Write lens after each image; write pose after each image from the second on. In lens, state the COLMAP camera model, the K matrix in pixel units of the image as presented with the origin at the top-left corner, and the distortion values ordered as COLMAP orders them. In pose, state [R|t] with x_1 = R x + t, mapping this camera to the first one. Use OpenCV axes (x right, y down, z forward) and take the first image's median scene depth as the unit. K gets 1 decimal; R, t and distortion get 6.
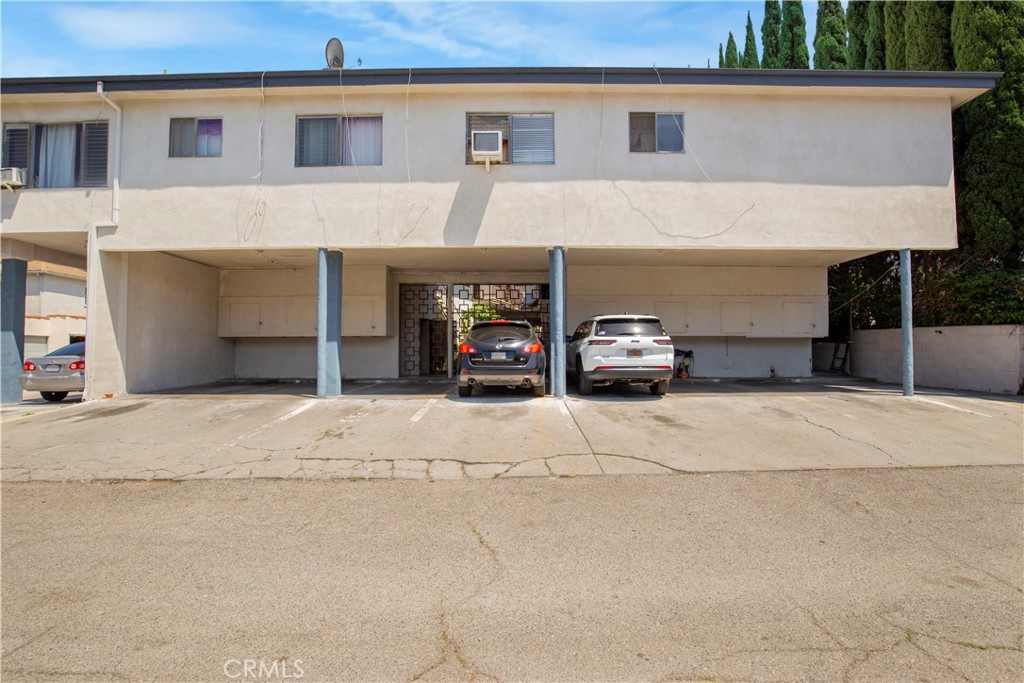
lens RADIAL K [[442.2, 0, 512.0], [0, 442.2, 341.5], [0, 0, 1]] dist [-0.030442, 0.000349]
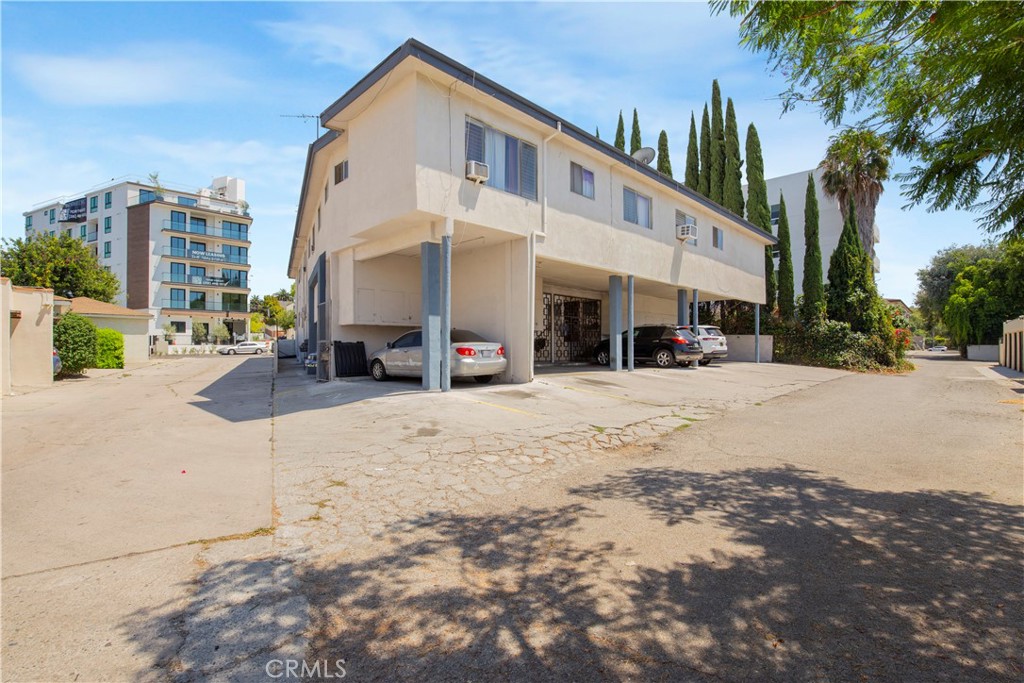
lens RADIAL K [[476.4, 0, 512.0], [0, 476.4, 341.5], [0, 0, 1]] dist [-0.034448, 0.000204]
pose [[0.708218, 0.016220, 0.705807, -1.917218], [-0.022658, 0.999743, -0.000240, 0.031628], [-0.705630, -0.015822, 0.708404, 0.102439]]
